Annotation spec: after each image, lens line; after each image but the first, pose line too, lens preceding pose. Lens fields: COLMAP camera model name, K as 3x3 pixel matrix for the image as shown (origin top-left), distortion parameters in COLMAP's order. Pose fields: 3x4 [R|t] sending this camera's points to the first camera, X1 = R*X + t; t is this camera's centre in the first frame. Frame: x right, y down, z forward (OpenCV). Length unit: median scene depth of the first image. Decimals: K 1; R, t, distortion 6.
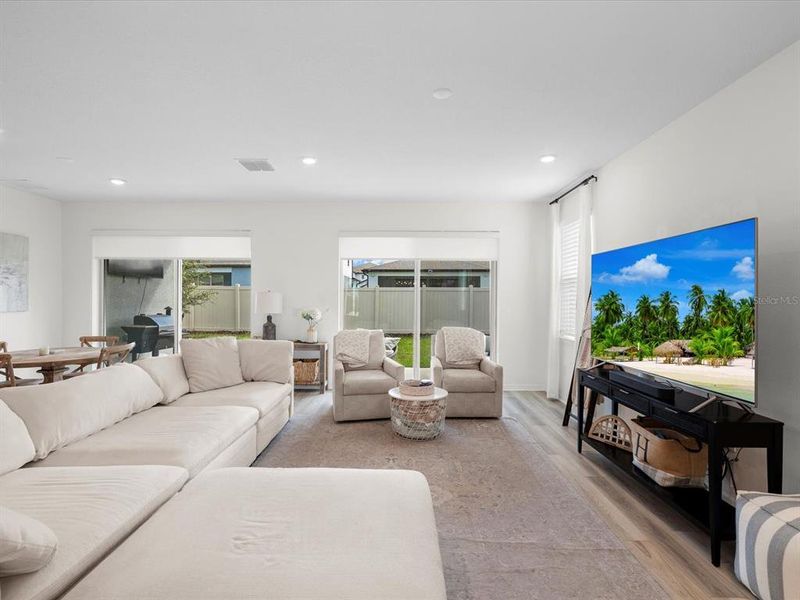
lens RADIAL K [[390.1, 0, 395.6], [0, 390.1, 302.4], [0, 0, 1]] dist [0.002942, 0.001017]
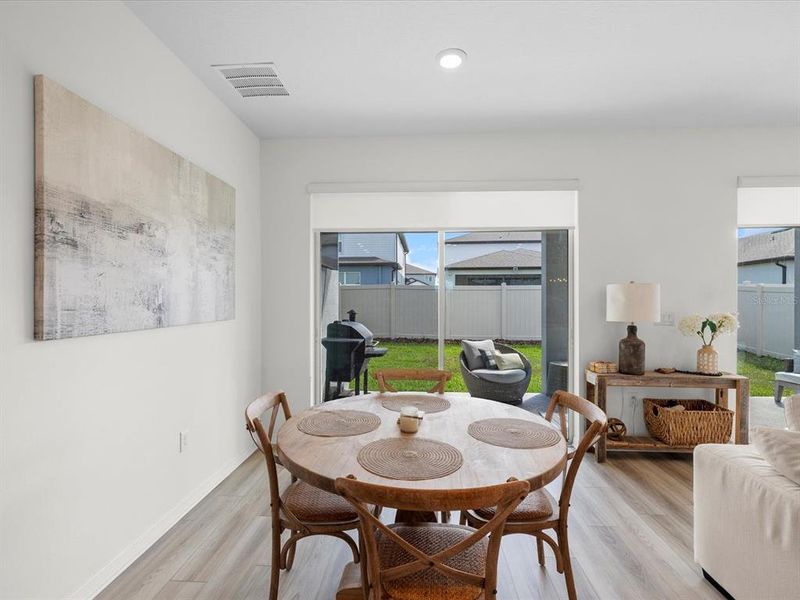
lens RADIAL K [[385.6, 0, 400.0], [0, 385.6, 300.0], [0, 0, 1]] dist [0.000213, 0.000013]
pose [[0.999270, -0.004976, -0.037871, -0.848343], [0.004613, 0.999943, -0.009677, 0.001767], [0.037917, 0.009496, 0.999236, 0.564775]]
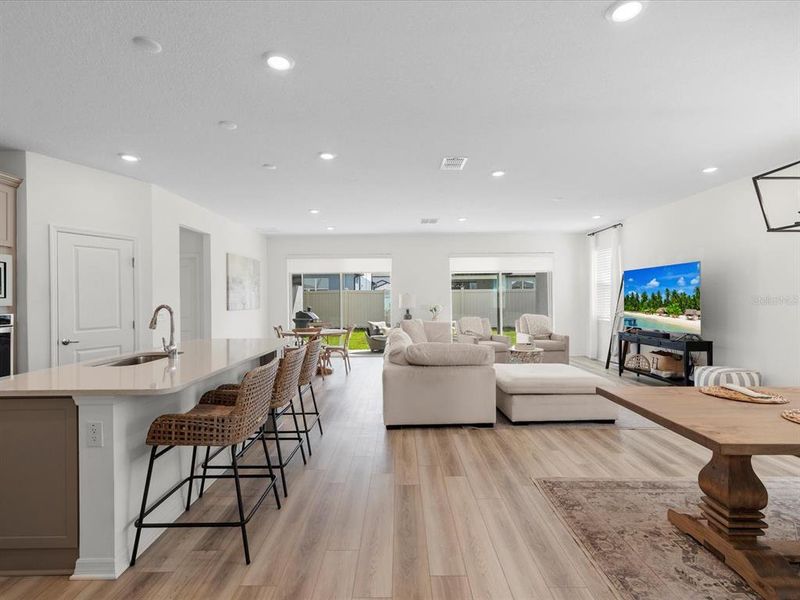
lens RADIAL K [[387.3, 0, 395.8], [0, 387.3, 299.4], [0, 0, 1]] dist [0.001395, 0.000630]
pose [[0.999851, -0.015321, 0.007907, -0.507120], [0.015428, 0.999788, -0.013653, 0.020235], [-0.007696, 0.013773, 0.999876, -0.706484]]
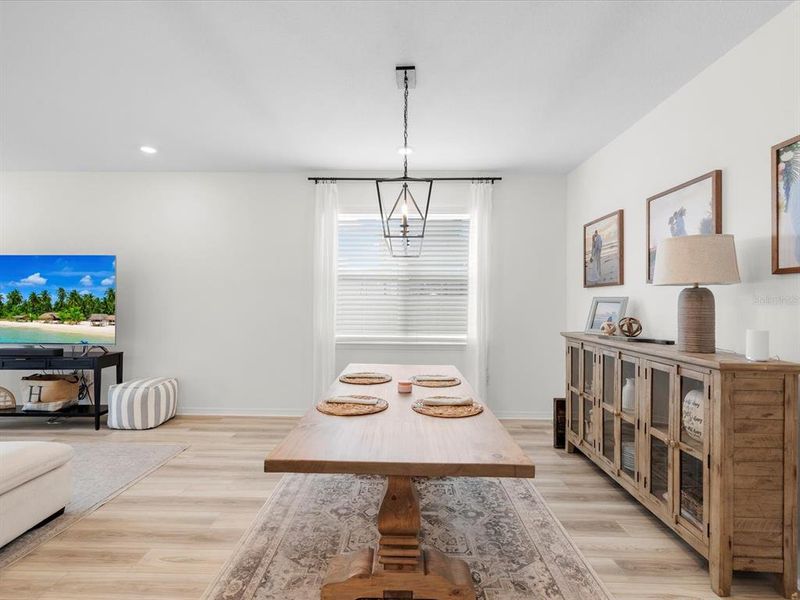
lens RADIAL K [[382.4, 0, 398.1], [0, 382.4, 298.7], [0, 0, 1]] dist [0.000116, 0.000612]
pose [[-0.000516, -0.003378, 0.999994, -0.523943], [0.009799, 0.999946, 0.003383, 0.011543], [-0.999952, 0.009800, -0.000483, -0.243057]]
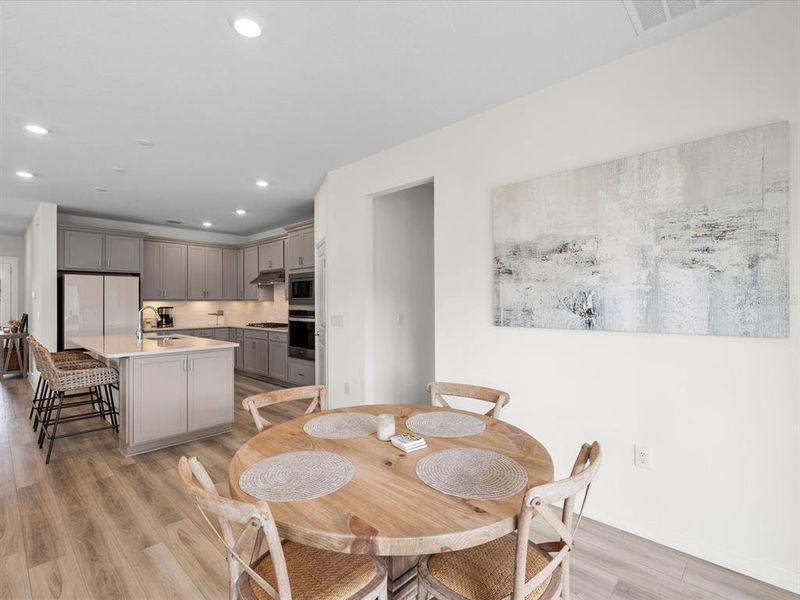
lens RADIAL K [[387.3, 0, 395.8], [0, 387.3, 299.4], [0, 0, 1]] dist [0.001395, 0.000630]
pose [[-0.678306, -0.006544, -0.734750, -0.574150], [-0.008866, 0.999960, -0.000721, -0.009856], [0.734726, 0.006025, -0.678337, 1.224814]]
